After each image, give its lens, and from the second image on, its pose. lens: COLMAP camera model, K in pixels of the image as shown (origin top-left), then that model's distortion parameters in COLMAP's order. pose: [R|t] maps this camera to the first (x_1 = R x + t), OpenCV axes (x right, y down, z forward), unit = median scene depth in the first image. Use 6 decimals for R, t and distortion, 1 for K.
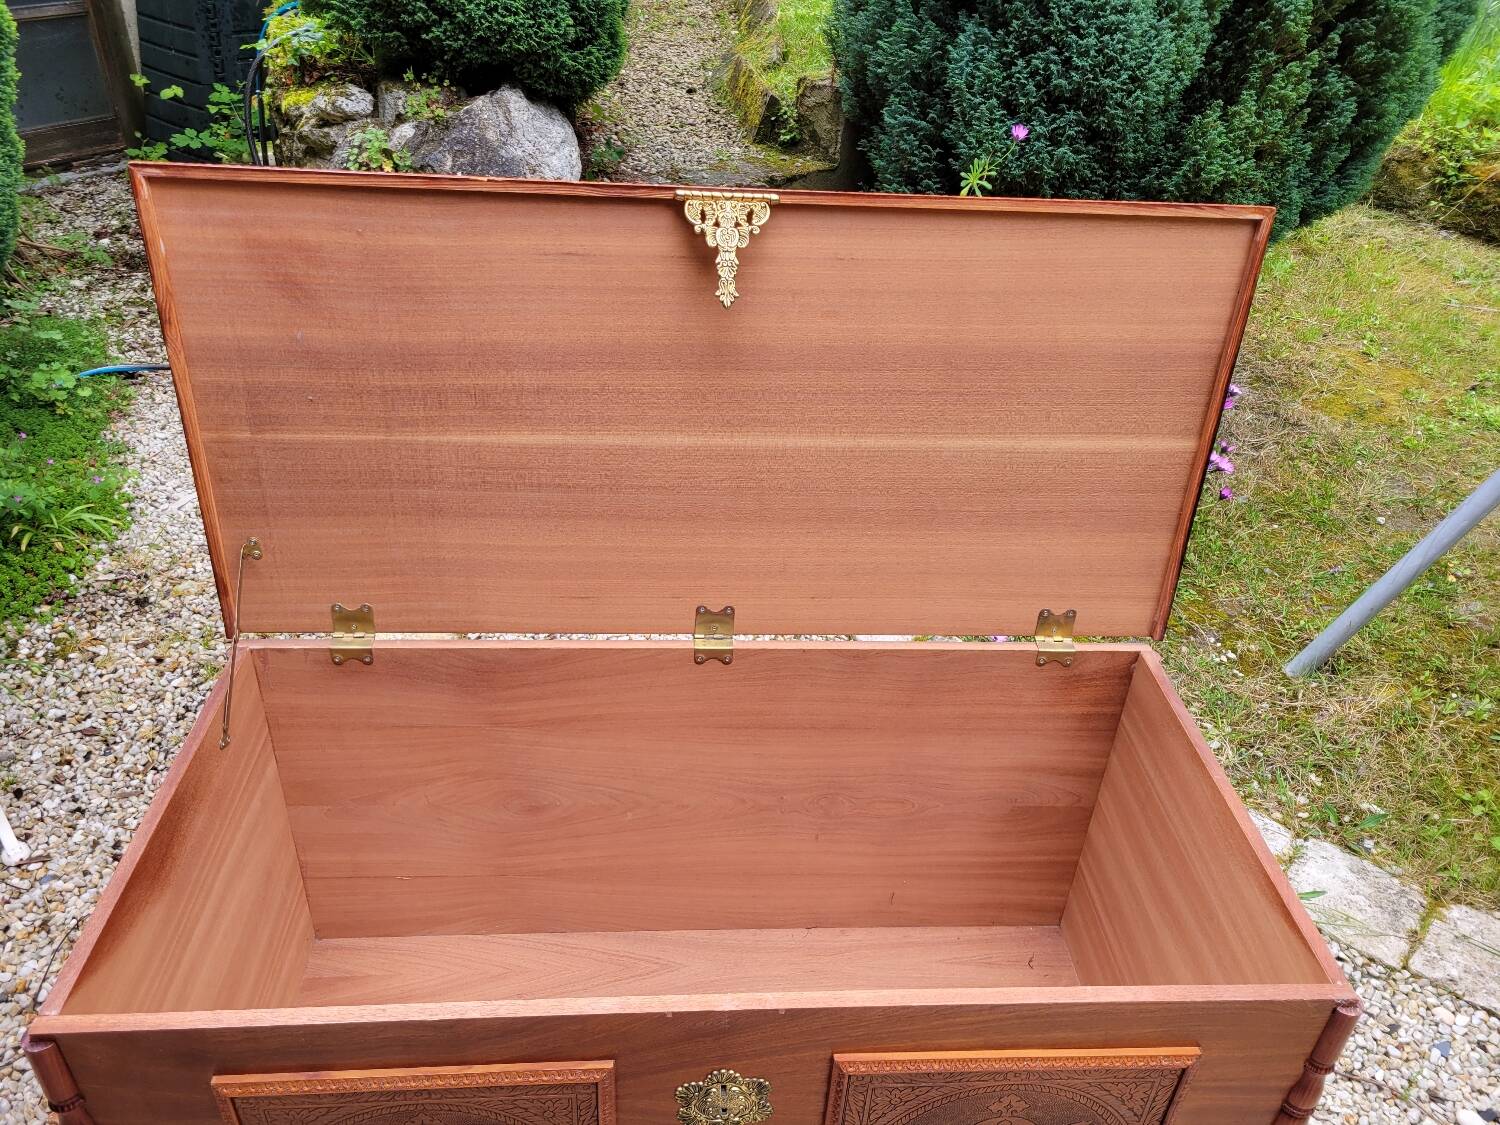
lens RADIAL K [[1127.5, 0, 757.9], [0, 1127.5, 559.8], [0, 0, 1]] dist [0.056941, -0.044207]
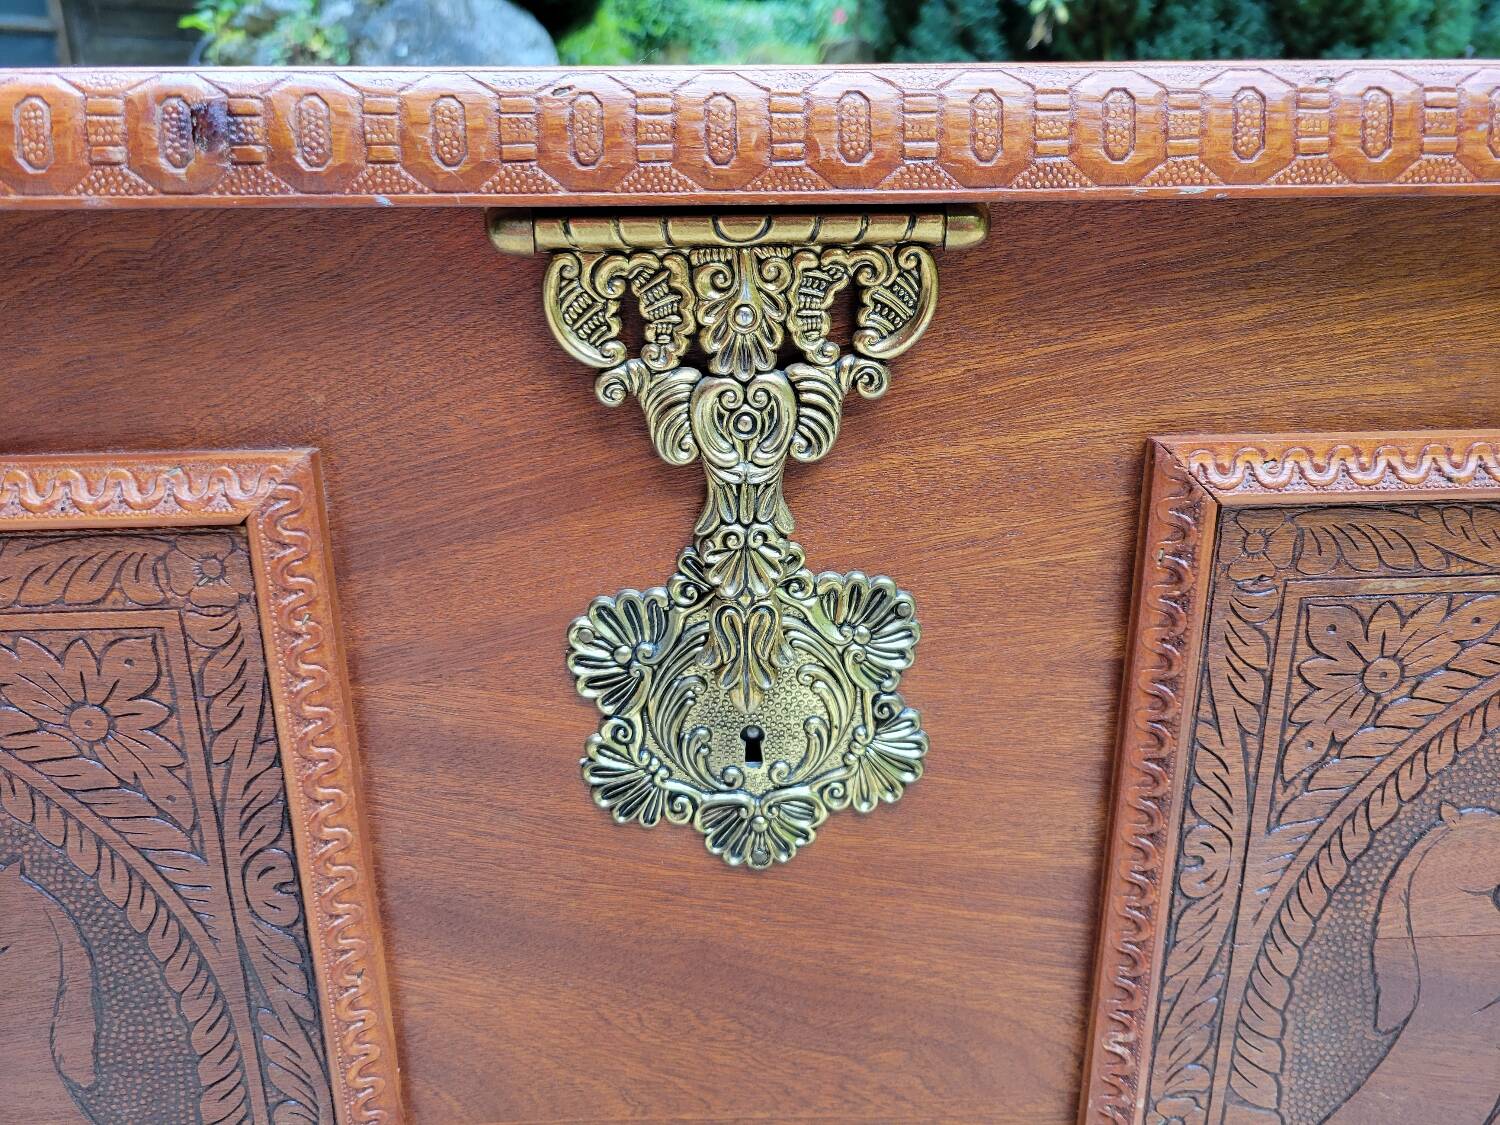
lens RADIAL K [[1127.5, 0, 749.1], [0, 1127.5, 544.7], [0, 0, 1]] dist [0.056941, -0.044207]
pose [[0.998250, -0.050402, -0.030932, -0.009691], [0.041239, 0.968198, -0.246764, 0.232258], [0.042386, 0.245056, 0.968582, 0.330568]]
